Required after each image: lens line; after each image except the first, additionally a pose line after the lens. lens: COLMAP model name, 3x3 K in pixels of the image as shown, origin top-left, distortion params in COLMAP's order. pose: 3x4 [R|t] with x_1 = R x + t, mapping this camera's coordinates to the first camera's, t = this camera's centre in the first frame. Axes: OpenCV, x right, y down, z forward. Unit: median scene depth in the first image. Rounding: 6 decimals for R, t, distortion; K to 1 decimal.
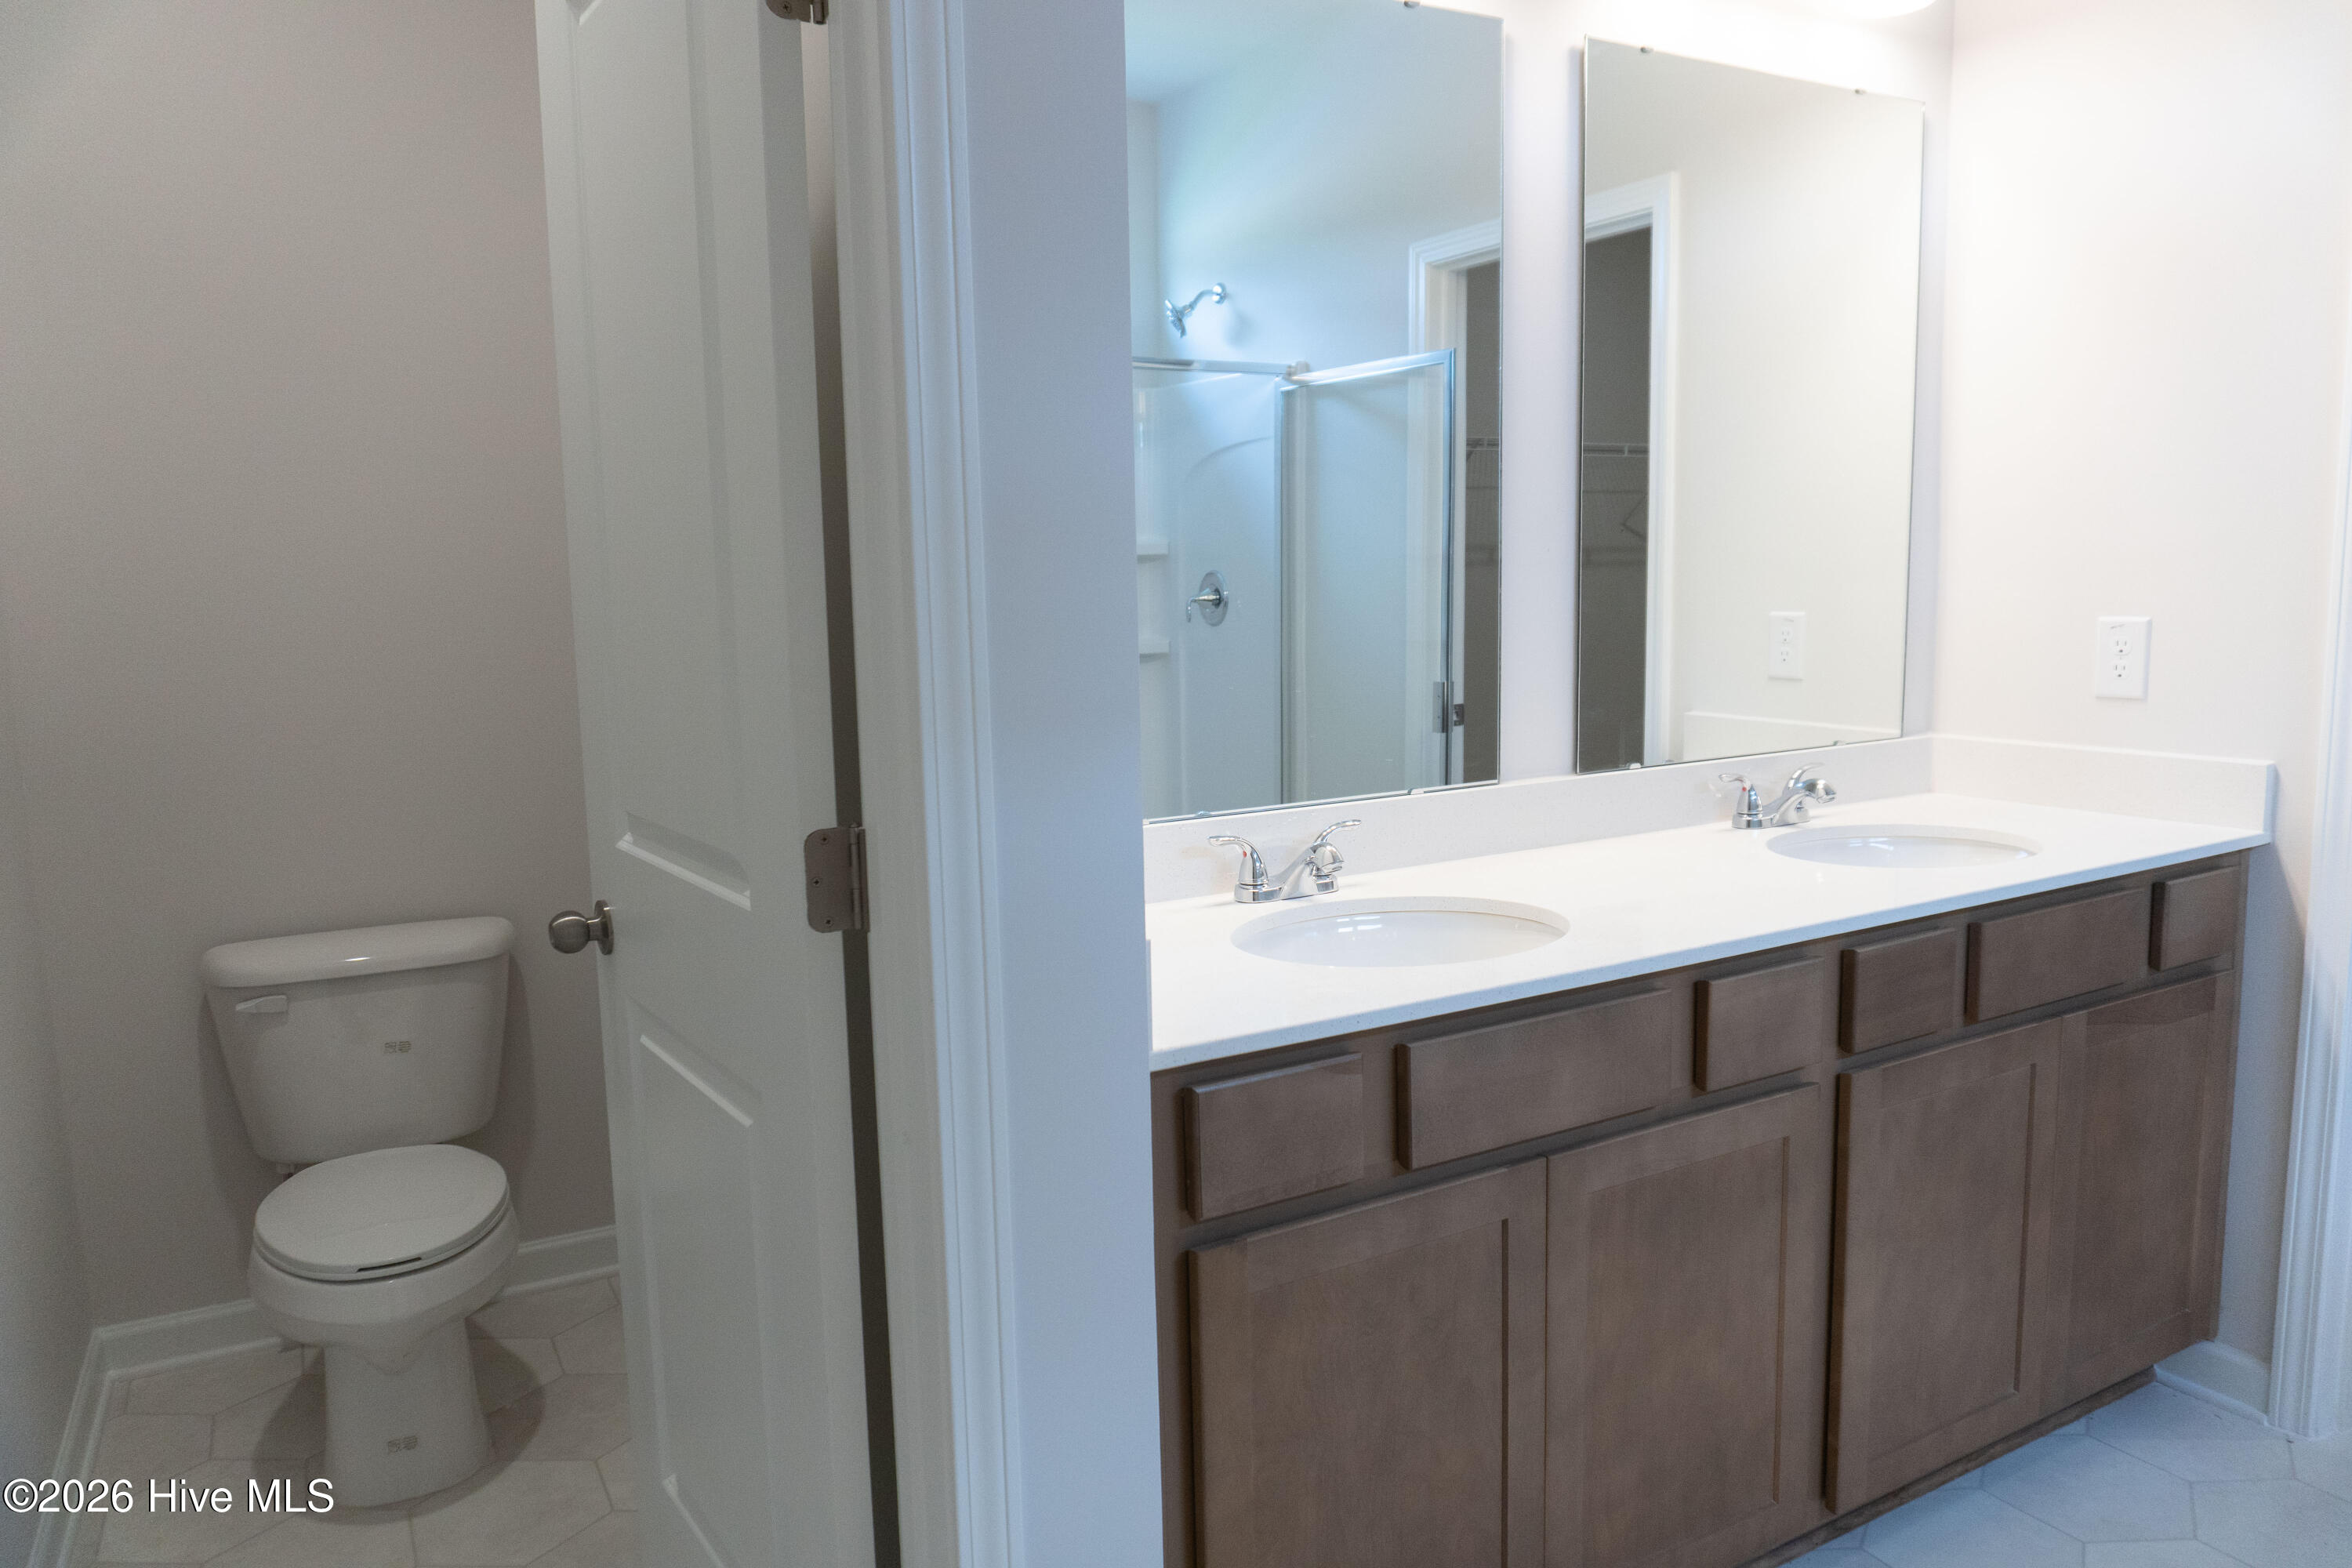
lens RADIAL K [[1563.2, 0, 1176.0], [0, 1563.2, 784.0], [0, 0, 1]] dist [-0.021241, -0.000666]
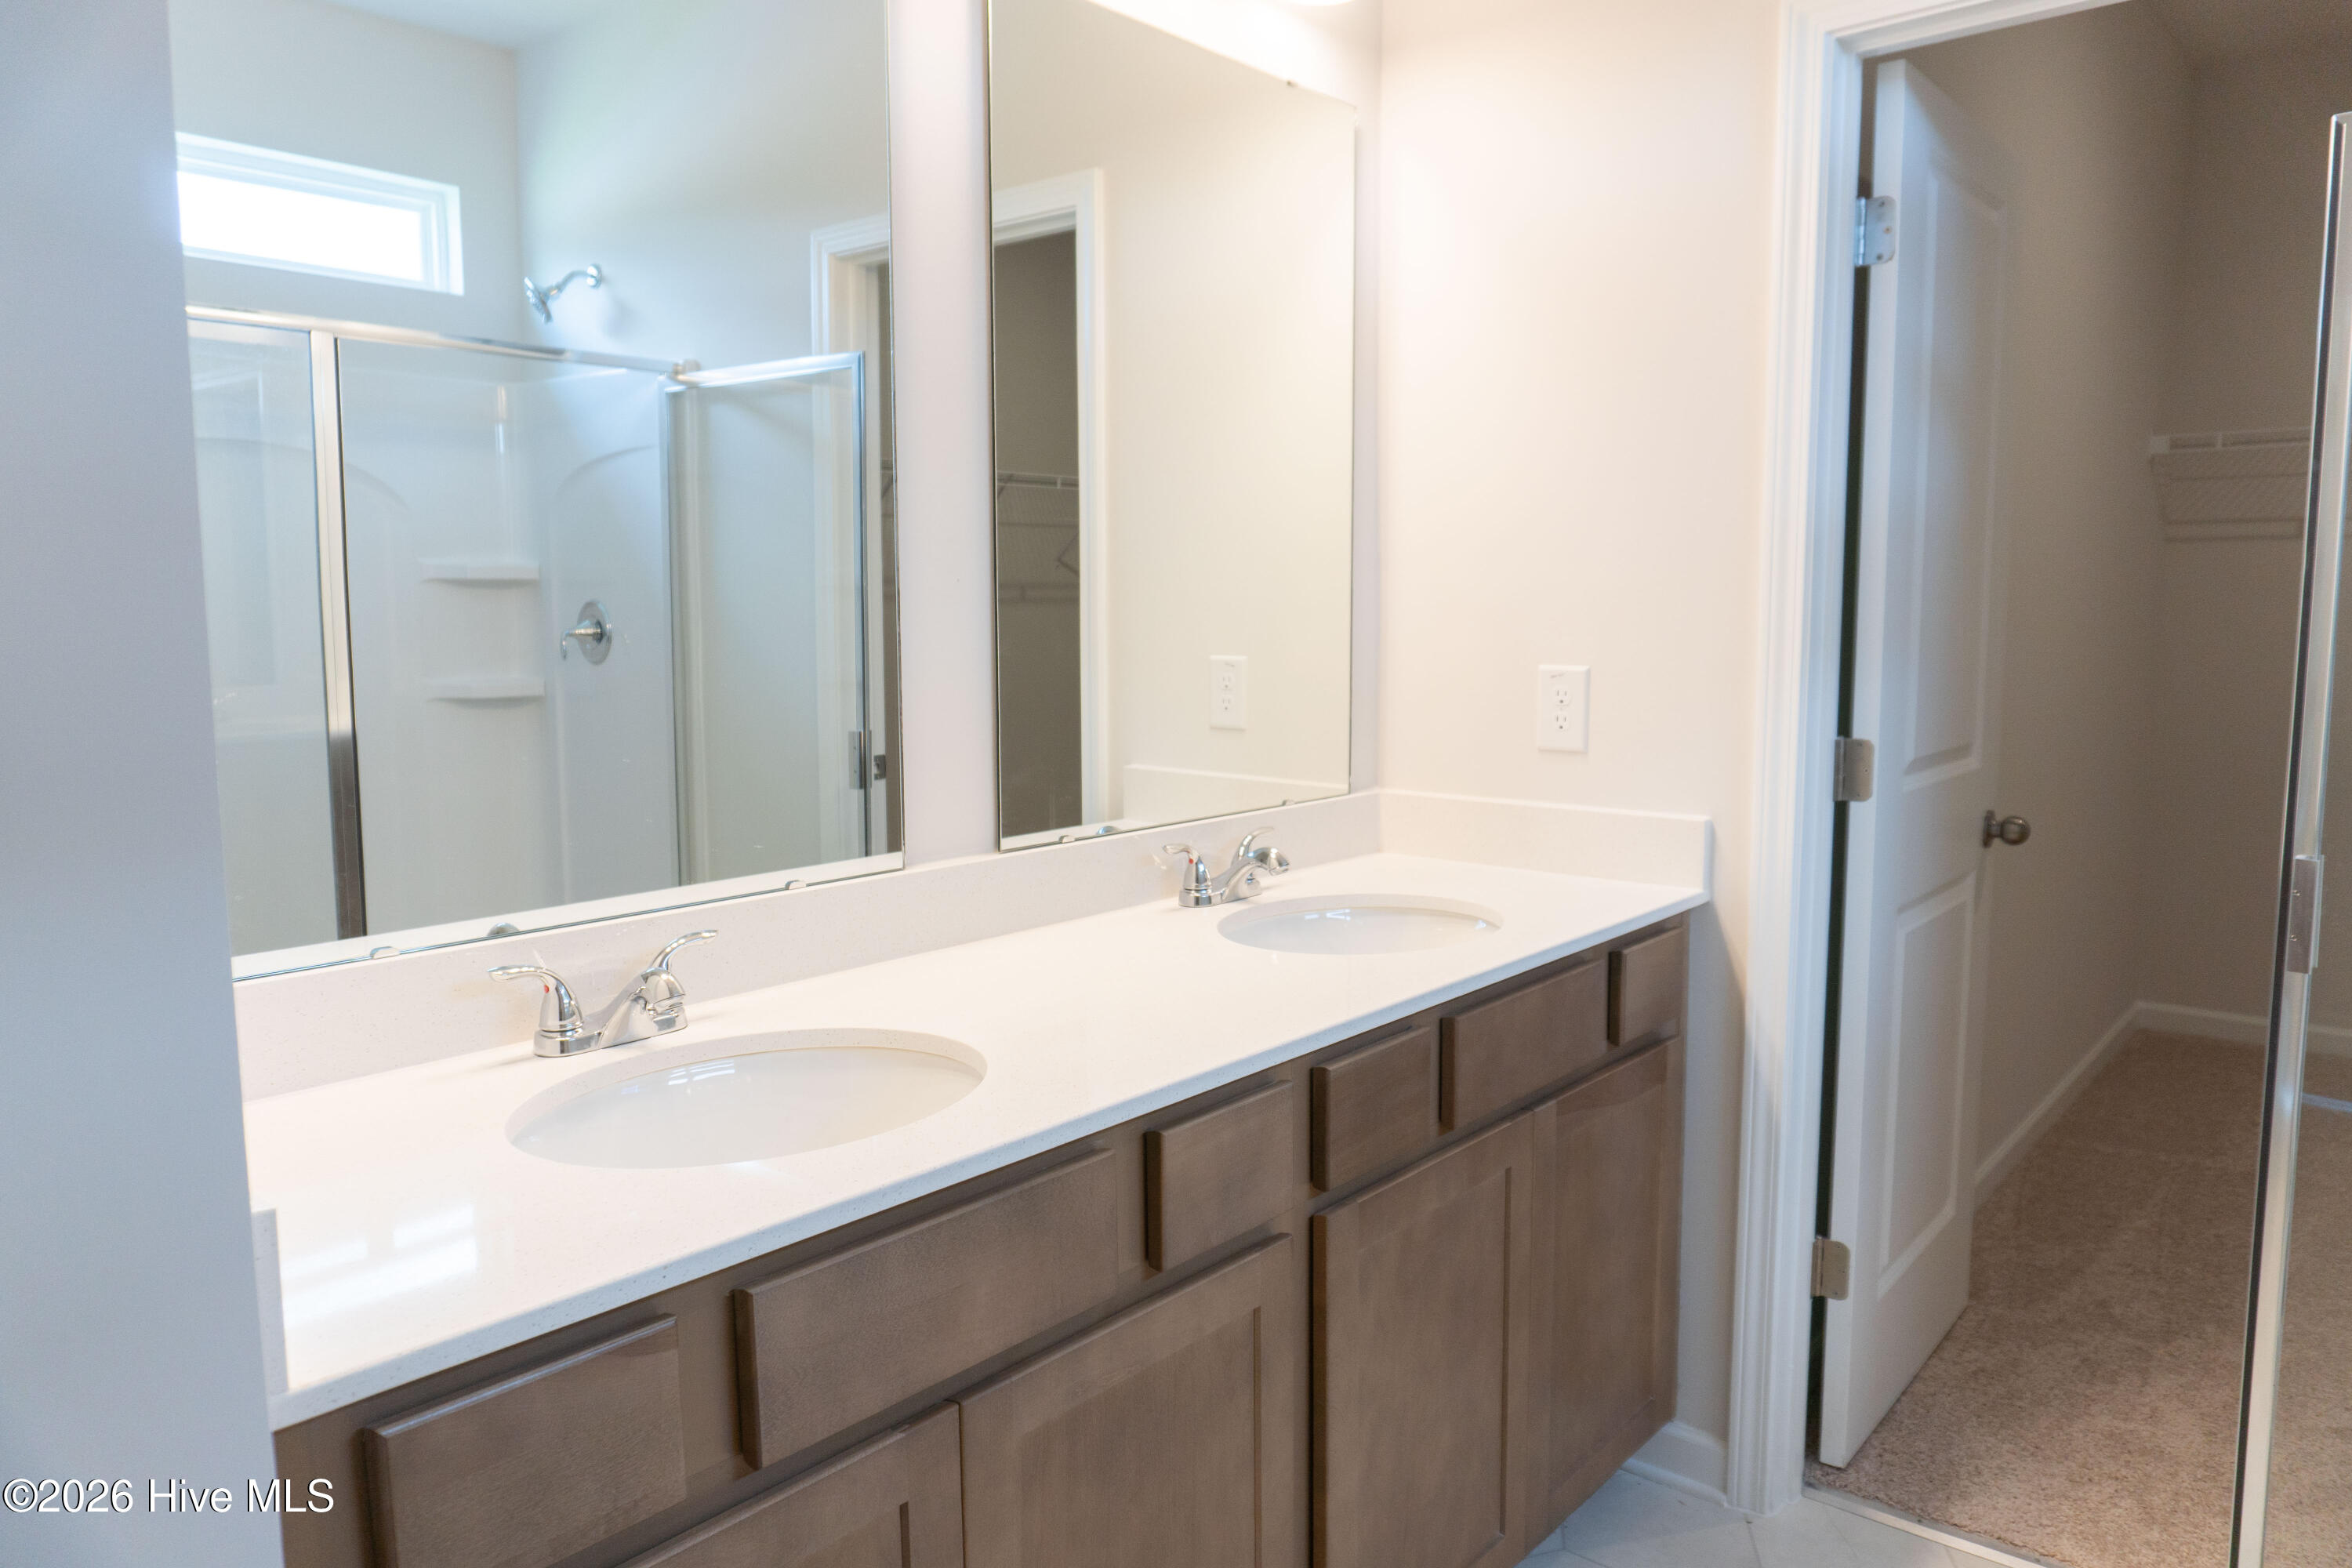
lens RADIAL K [[1547.0, 0, 1218.8], [0, 1547.0, 791.1], [0, 0, 1]] dist [-0.035244, 0.001961]
pose [[0.930667, -0.022227, 0.365192, 0.073172], [0.028298, 0.999536, -0.011282, -0.028654], [-0.364772, 0.020834, 0.930864, 0.215302]]
